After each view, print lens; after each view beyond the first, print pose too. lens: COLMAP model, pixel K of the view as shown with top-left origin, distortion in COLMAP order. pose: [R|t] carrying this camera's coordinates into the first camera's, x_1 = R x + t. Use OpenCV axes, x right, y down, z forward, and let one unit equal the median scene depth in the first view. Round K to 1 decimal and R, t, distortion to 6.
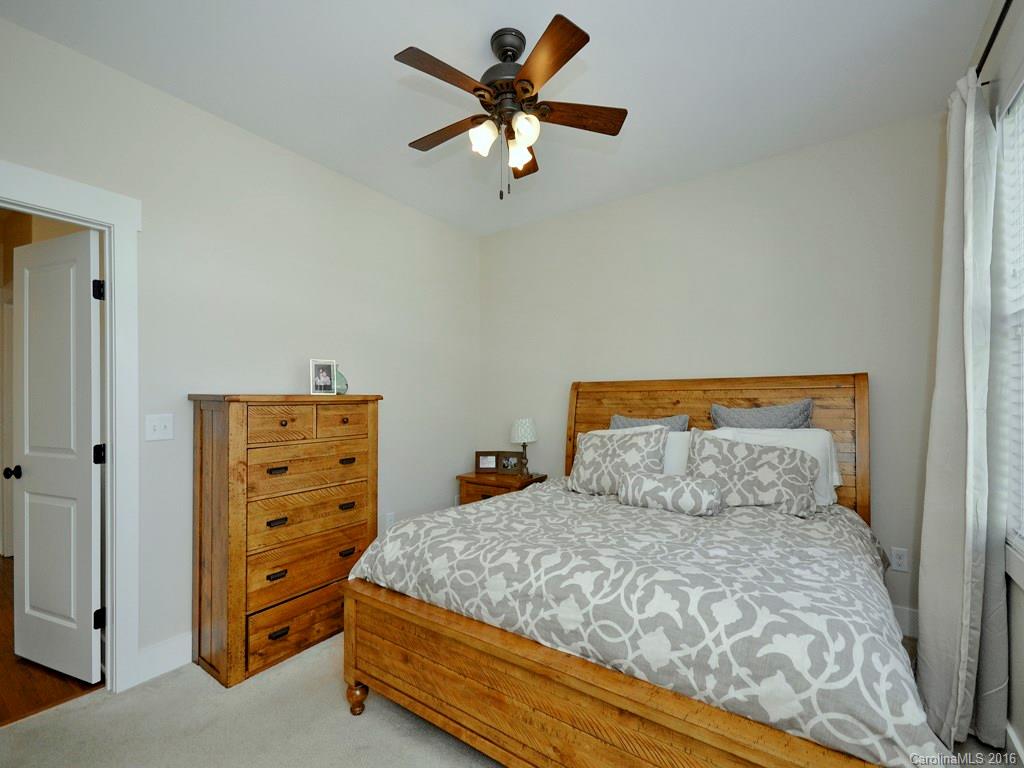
lens RADIAL K [[448.6, 0, 514.7], [0, 448.6, 398.0], [0, 0, 1]] dist [0.015173, -0.000033]
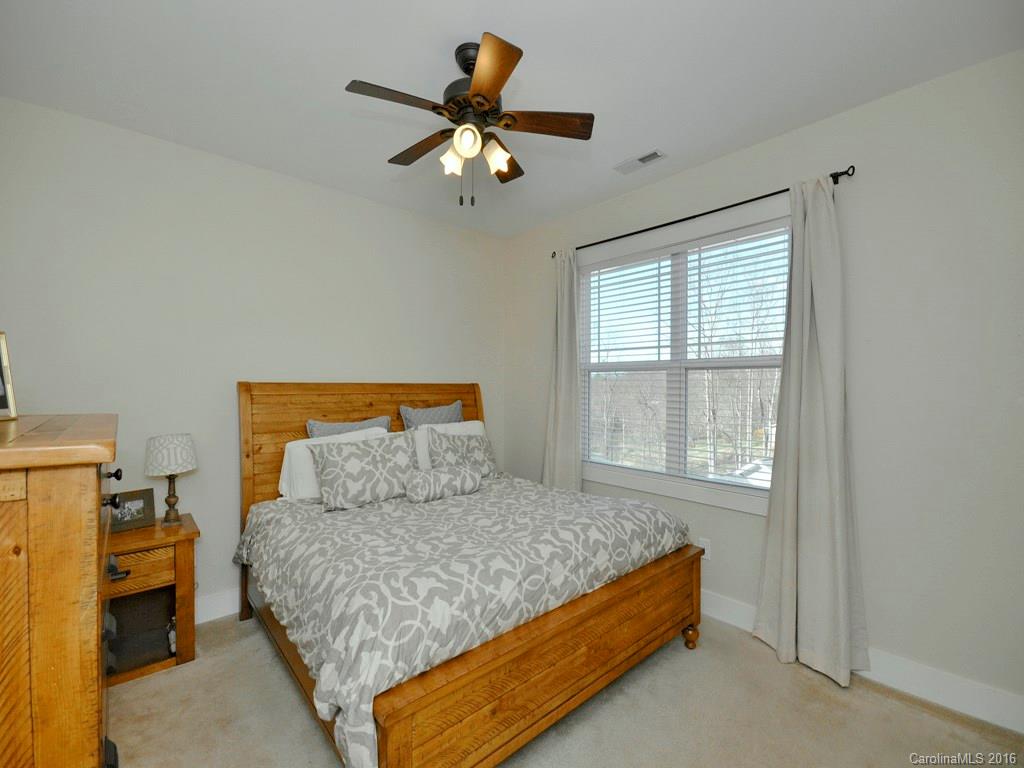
lens RADIAL K [[454.4, 0, 512.0], [0, 454.4, 384.0], [0, 0, 1]] dist [-0.014176, -0.000554]
pose [[0.223800, 0.011545, 0.974567, -0.929795], [-0.003307, 0.999933, -0.011086, -0.043876], [-0.974629, -0.000742, 0.223823, 0.651306]]
